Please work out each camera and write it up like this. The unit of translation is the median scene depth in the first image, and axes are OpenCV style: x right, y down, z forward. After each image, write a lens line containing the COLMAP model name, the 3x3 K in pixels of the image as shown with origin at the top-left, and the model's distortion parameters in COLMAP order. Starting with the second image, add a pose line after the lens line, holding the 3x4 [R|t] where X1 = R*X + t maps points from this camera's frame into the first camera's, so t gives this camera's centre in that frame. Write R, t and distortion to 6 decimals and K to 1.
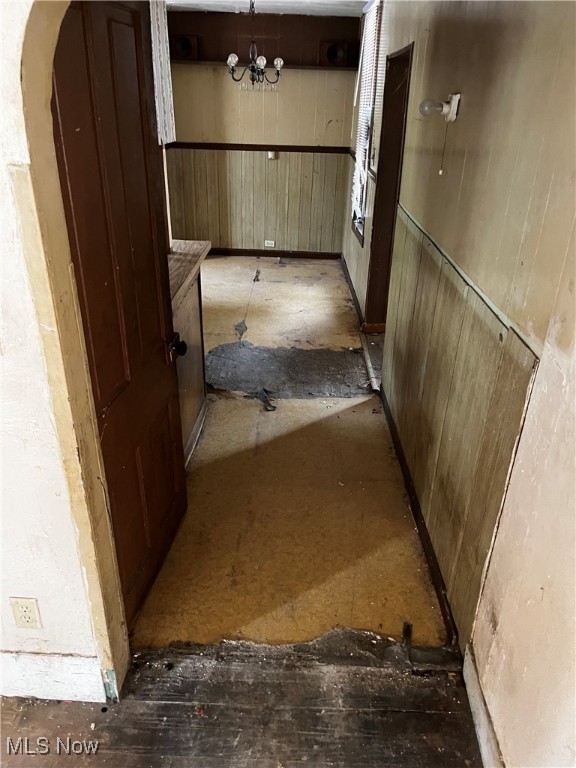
lens RADIAL K [[586.5, 0, 288.0], [0, 586.5, 384.0], [0, 0, 1]] dist [0.080017, -0.115290]
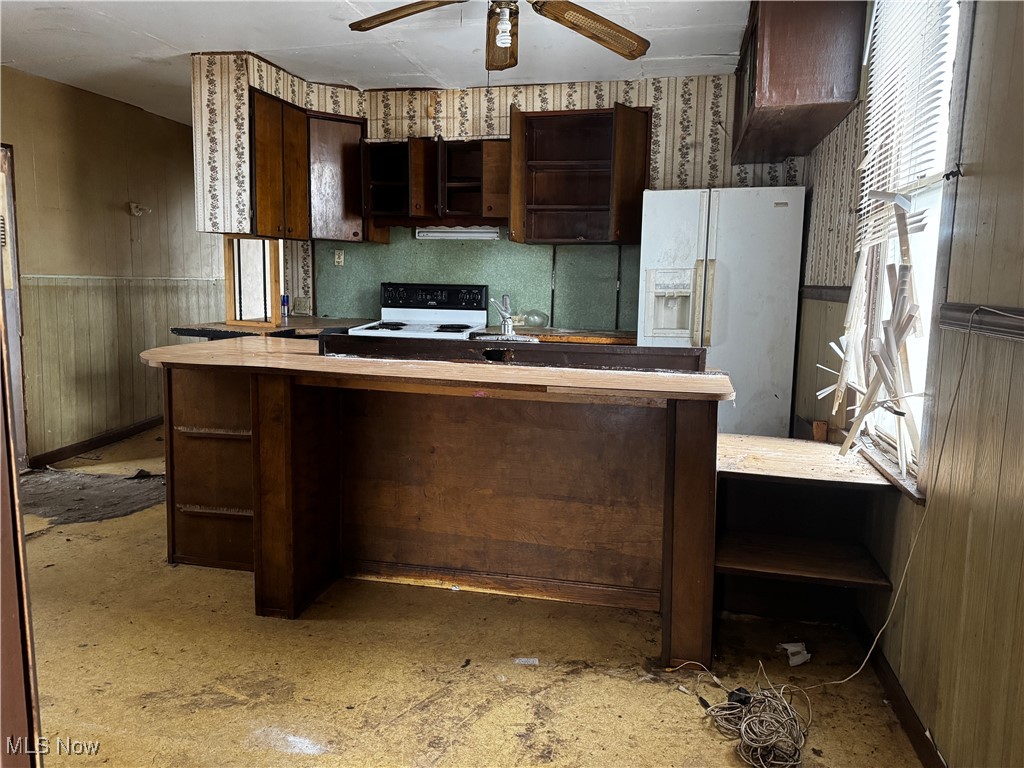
lens RADIAL K [[723.2, 0, 523.4], [0, 723.2, 382.2], [0, 0, 1]] dist [0.050060, -0.065622]
pose [[-0.983533, -0.067816, 0.167523, -0.725030], [0.037374, 0.830572, 0.555656, -0.643563], [-0.176822, 0.552767, -0.814360, 1.521583]]
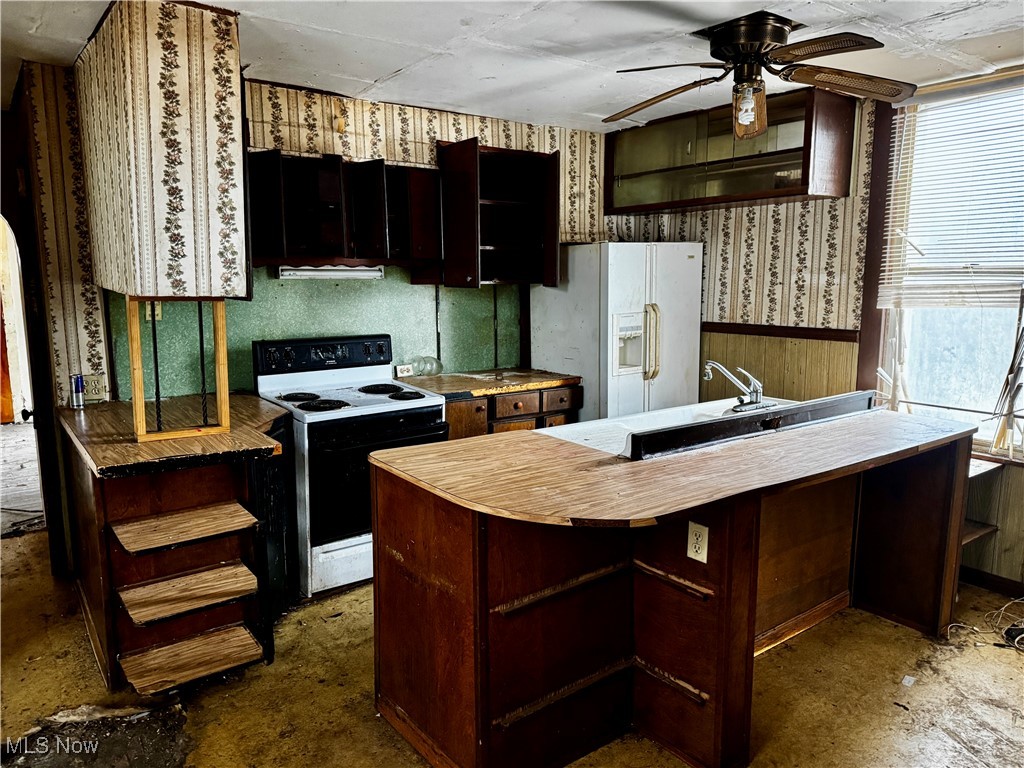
lens RADIAL K [[711.1, 0, 553.2], [0, 711.1, 388.0], [0, 0, 1]] dist [-0.003477, -0.006577]
pose [[-0.768167, 0.071522, -0.636242, -0.033581], [-0.299684, 0.837993, 0.456024, -0.575898], [0.565782, 0.540974, -0.622284, 1.266303]]
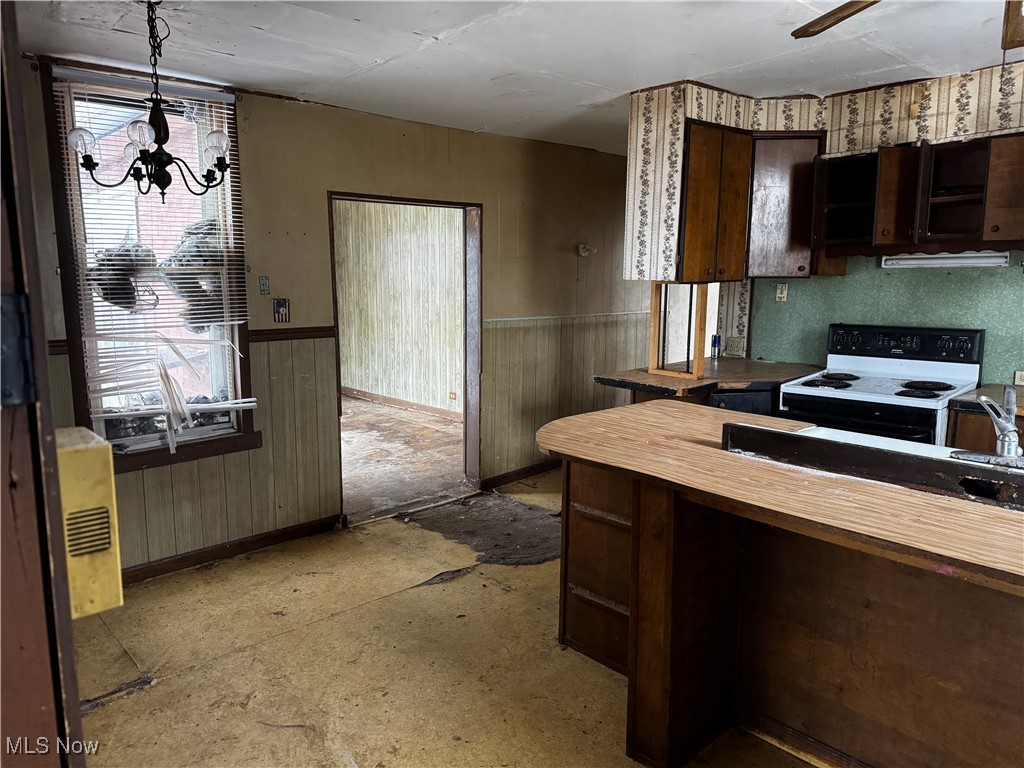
lens RADIAL K [[714.7, 0, 523.5], [0, 714.7, 387.4], [0, 0, 1]] dist [0.067517, -0.067389]
pose [[-0.704062, -0.133394, 0.697497, -0.690387], [0.296135, 0.837572, 0.459104, -0.631157], [-0.645446, 0.529791, -0.550200, 1.363458]]
